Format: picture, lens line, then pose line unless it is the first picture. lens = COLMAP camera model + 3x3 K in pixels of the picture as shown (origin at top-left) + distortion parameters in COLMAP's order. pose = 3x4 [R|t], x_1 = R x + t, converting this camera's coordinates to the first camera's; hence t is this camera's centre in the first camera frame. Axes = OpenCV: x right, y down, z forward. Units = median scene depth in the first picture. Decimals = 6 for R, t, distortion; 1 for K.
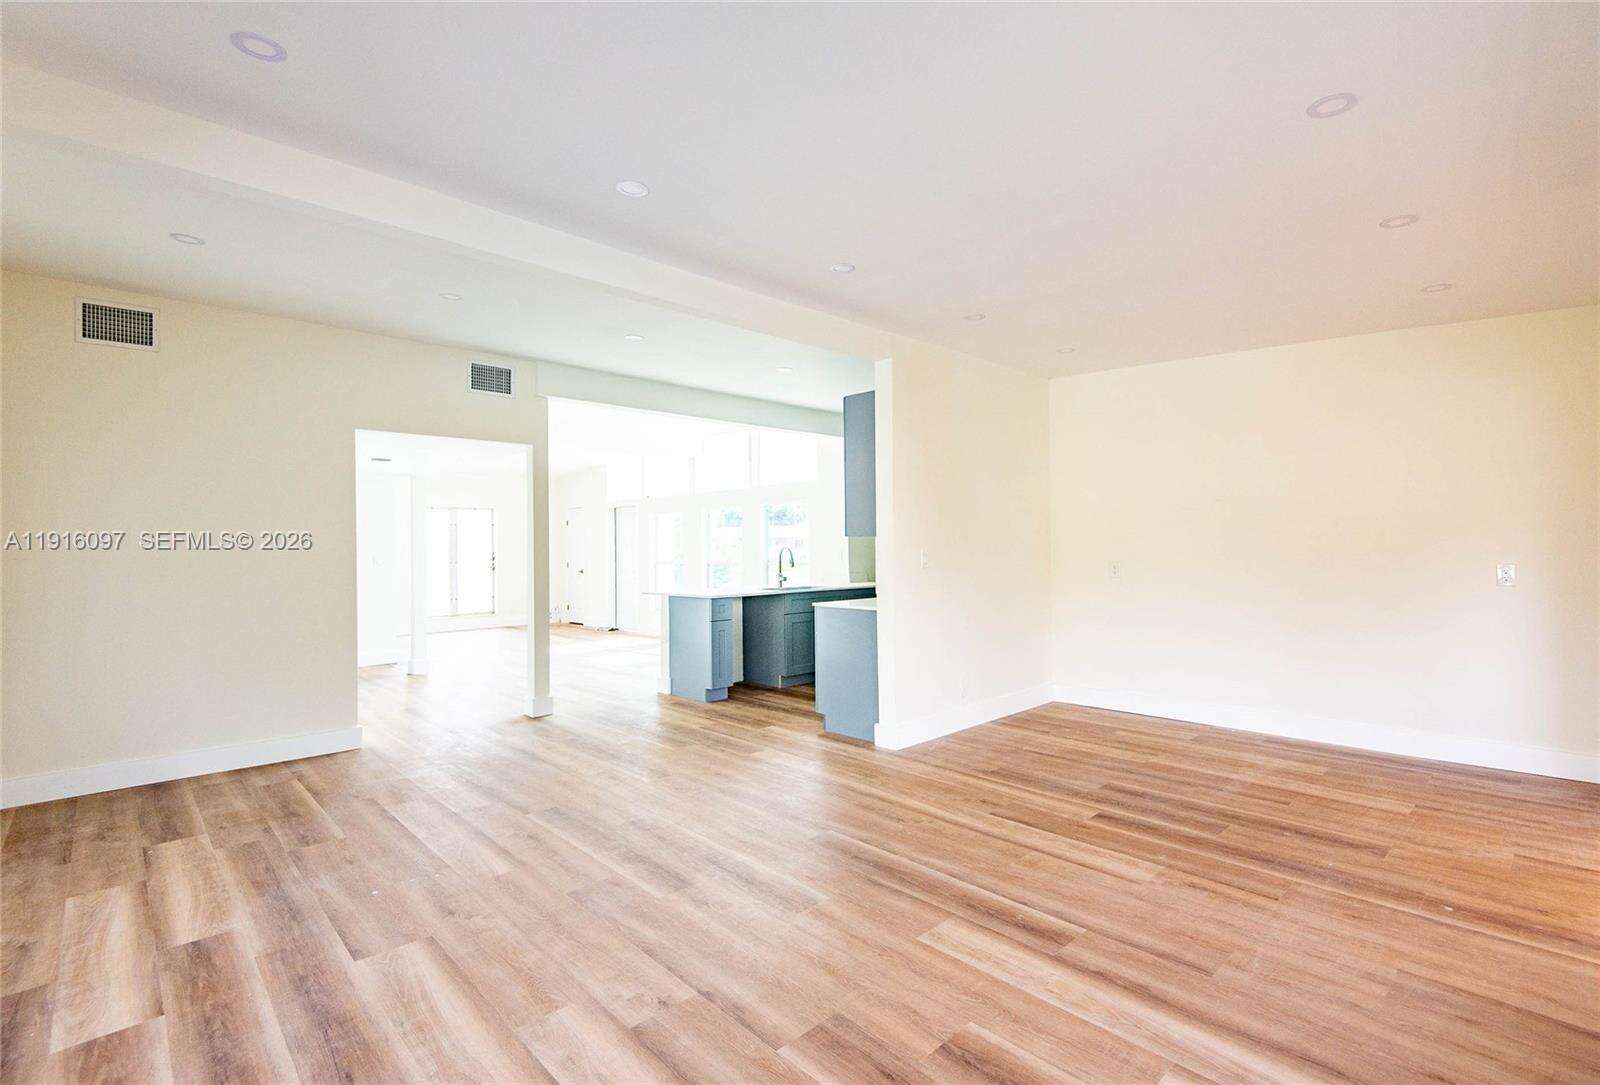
lens RADIAL K [[758.9, 0, 802.4], [0, 758.9, 541.4], [0, 0, 1]] dist [0.011683, -0.007682]
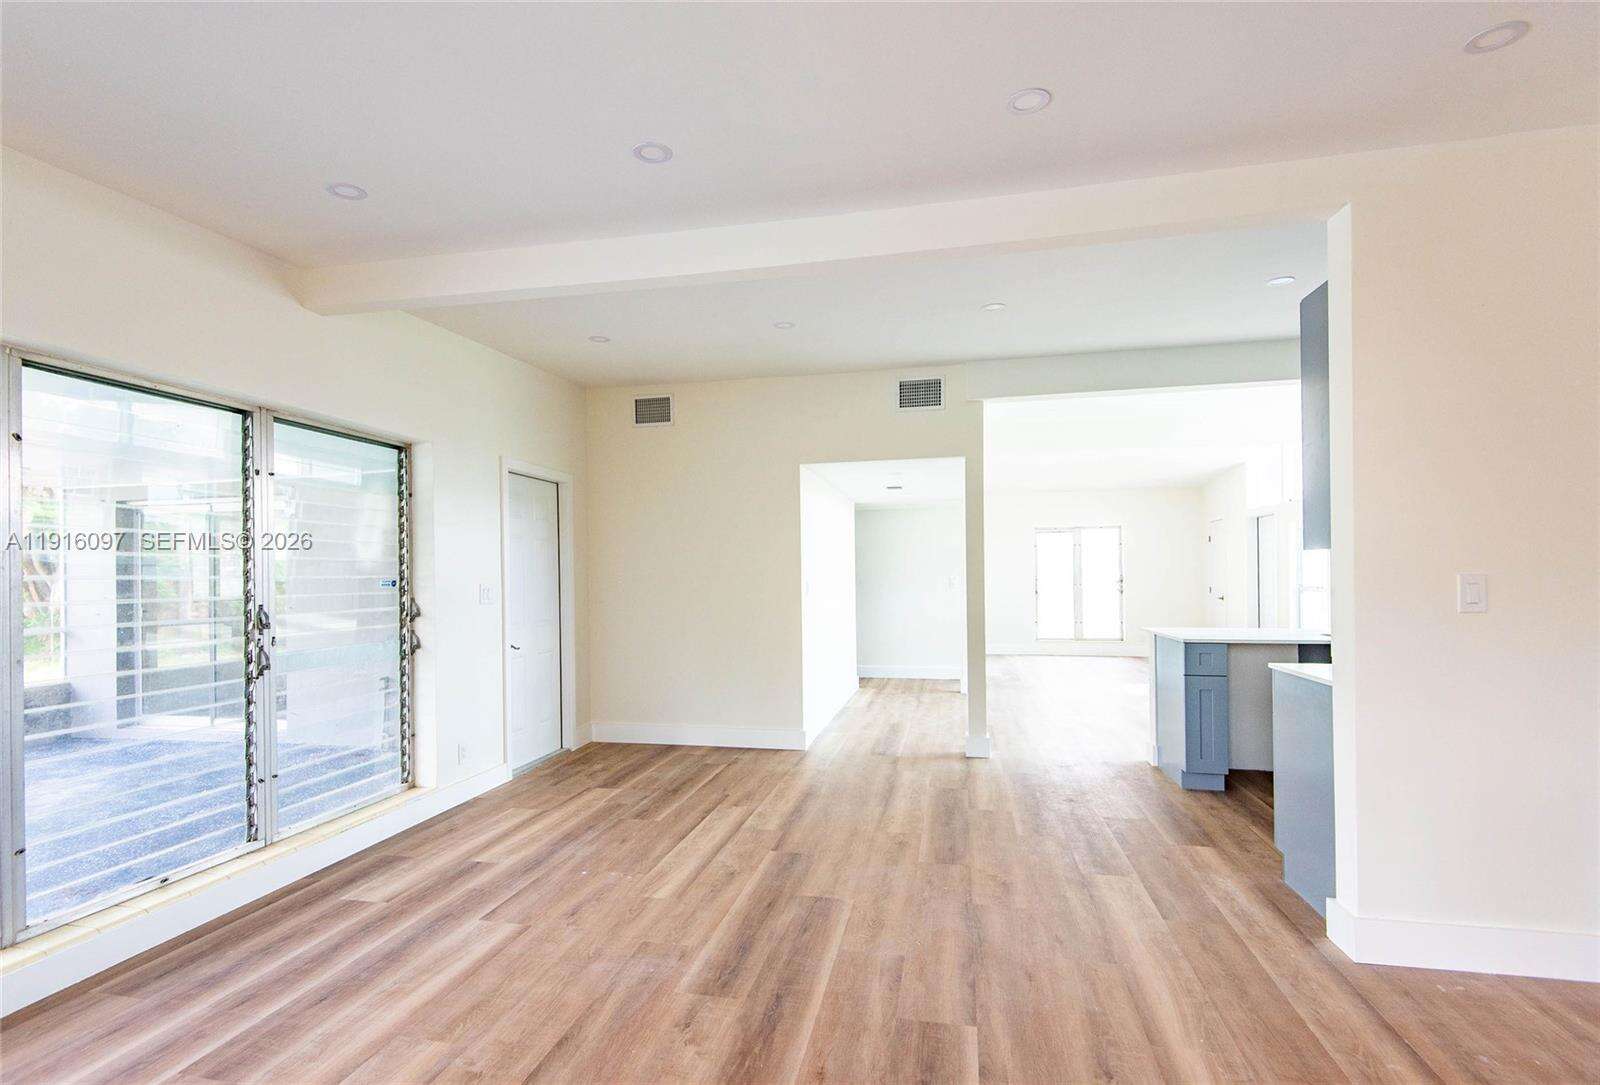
lens RADIAL K [[758.9, 0, 772.3], [0, 758.9, 570.9], [0, 0, 1]] dist [0.011683, -0.007682]
pose [[0.553258, 0.002462, -0.833006, 0.431172], [0.006954, 0.999947, 0.007574, 0.001284], [0.832981, -0.009983, 0.553212, 0.483489]]
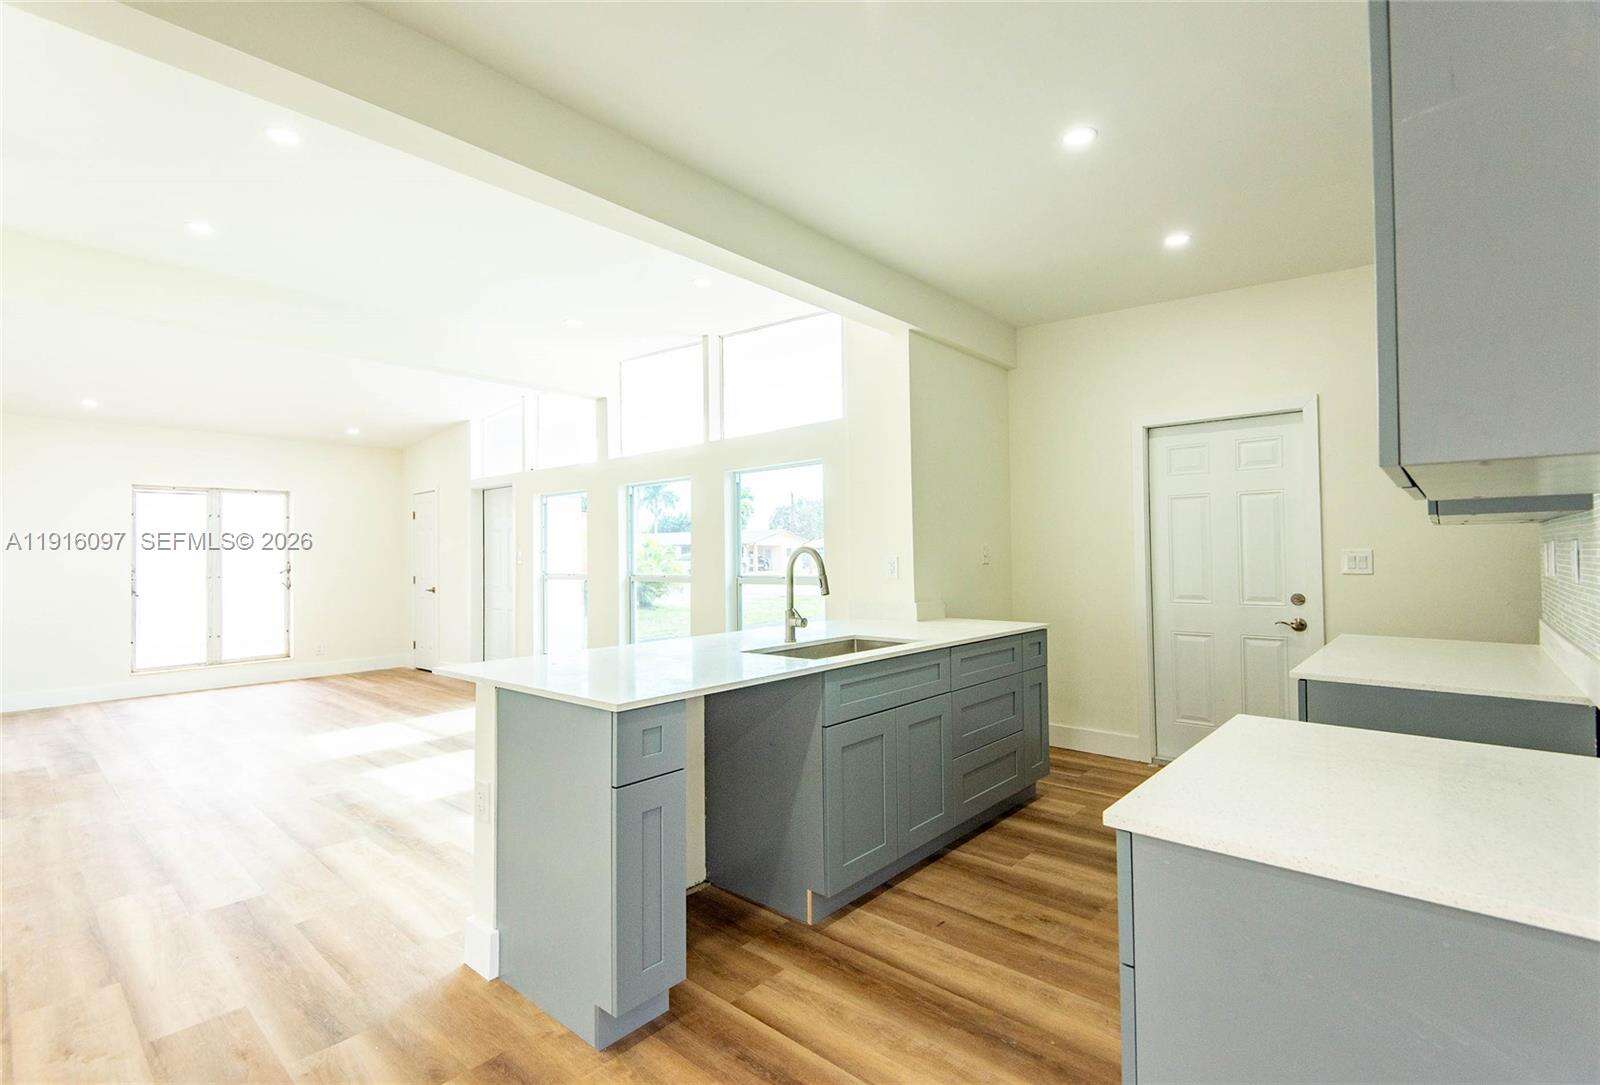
lens RADIAL K [[758.9, 0, 801.6], [0, 758.9, 536.5], [0, 0, 1]] dist [0.011683, -0.007682]
pose [[0.996574, 0.002851, 0.082653, -0.119492], [-0.001385, 0.999841, -0.017790, 0.016143], [-0.082691, 0.017615, 0.996420, 1.150546]]
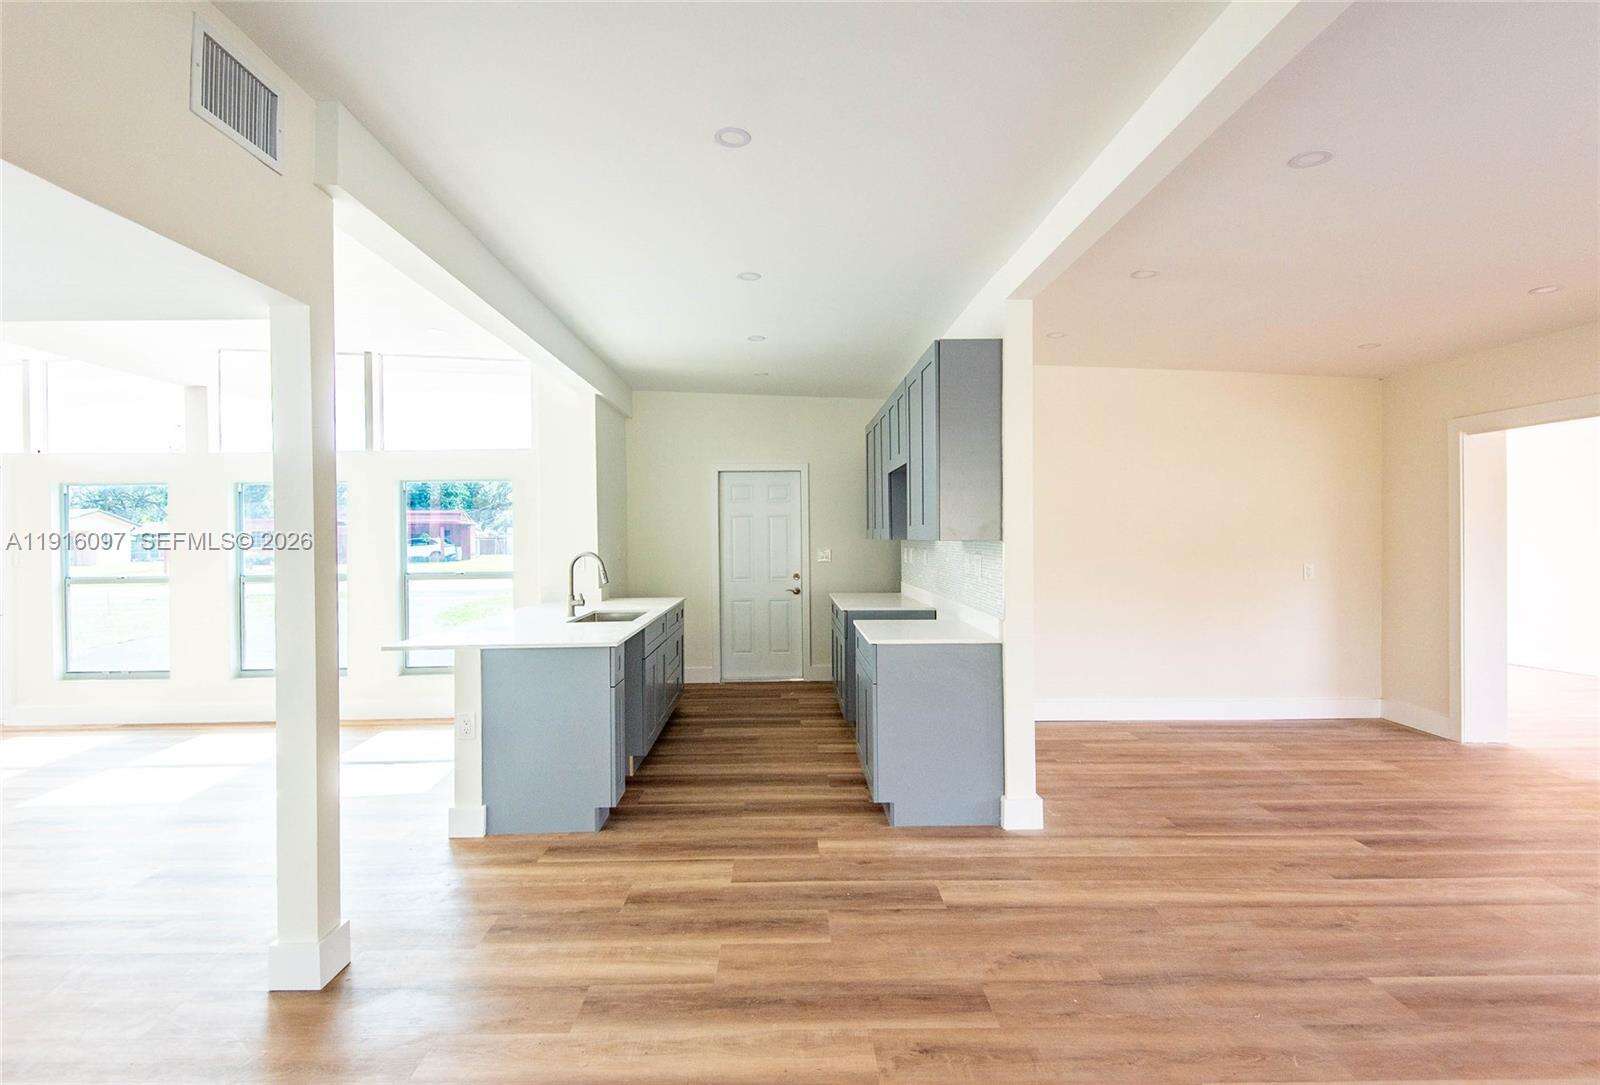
lens RADIAL K [[758.9, 0, 811.3], [0, 758.9, 541.3], [0, 0, 1]] dist [0.011683, -0.007682]
pose [[0.668691, 0.004852, 0.743525, -0.749311], [-0.007776, 0.999970, 0.000469, -0.009342], [-0.743500, -0.006095, 0.668708, 0.849860]]
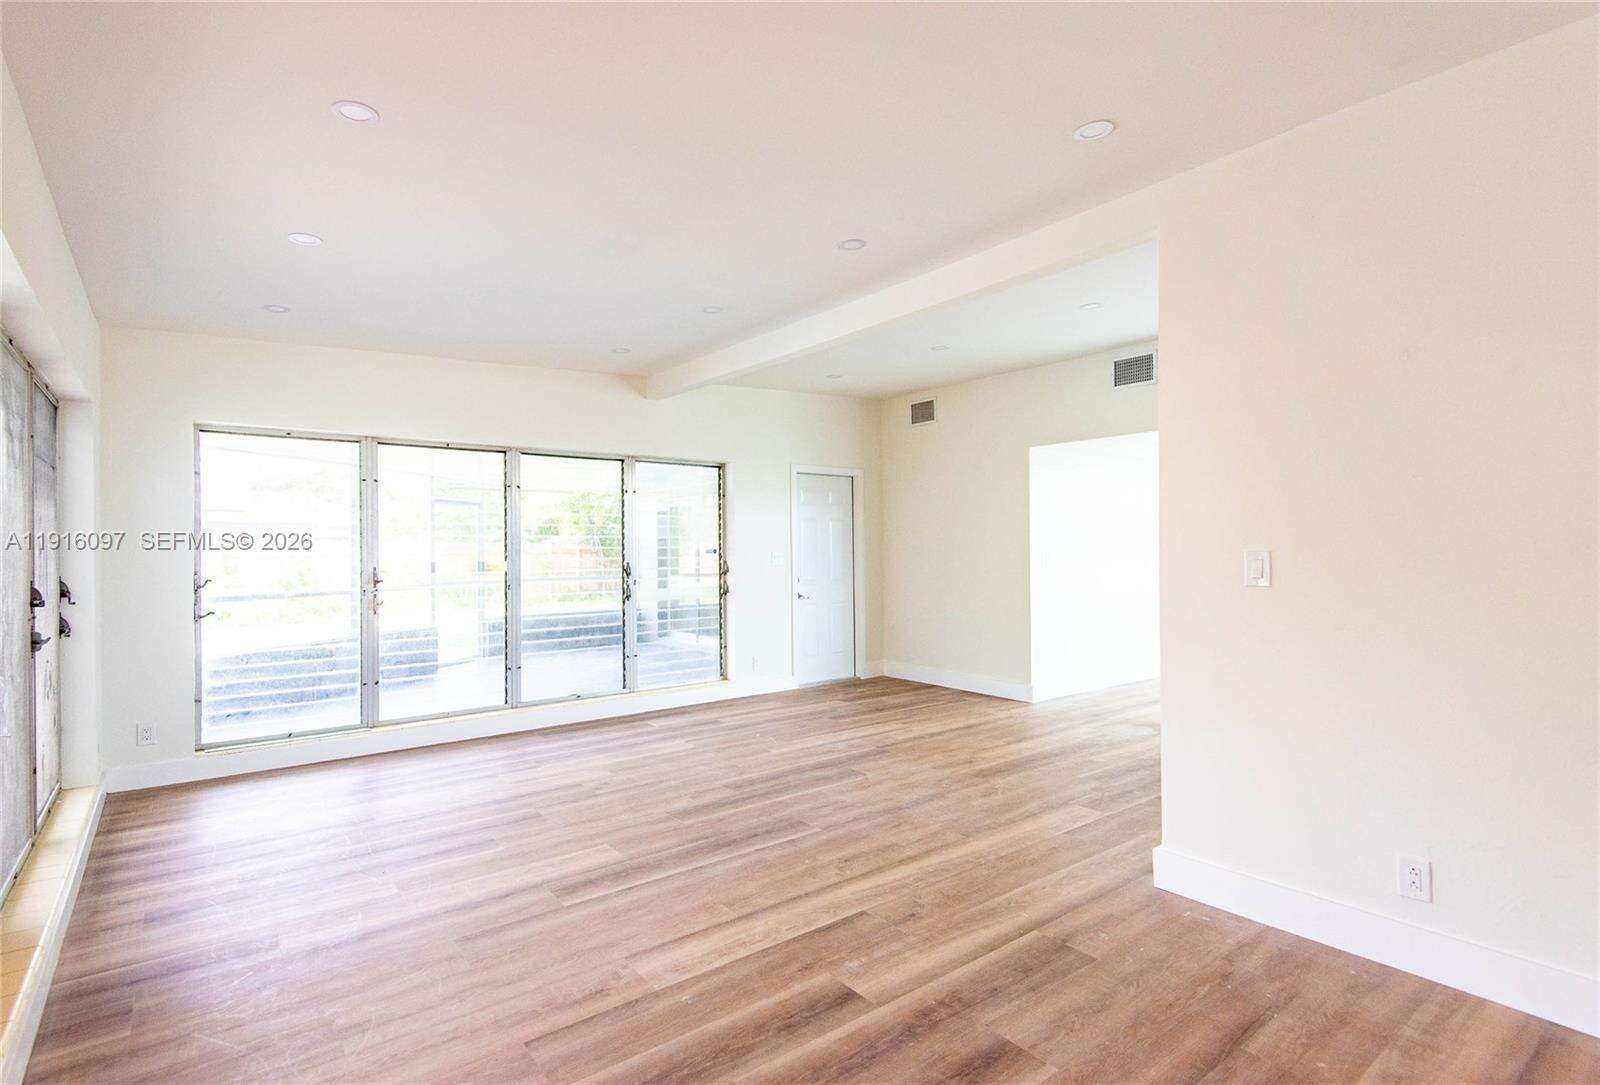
lens RADIAL K [[758.9, 0, 756.7], [0, 758.9, 541.6], [0, 0, 1]] dist [0.011683, -0.007682]
pose [[-0.127243, 0.008042, -0.991839, 0.969162], [0.016040, 0.999853, 0.006049, -0.008140], [0.991742, -0.015140, -0.127353, 0.973309]]
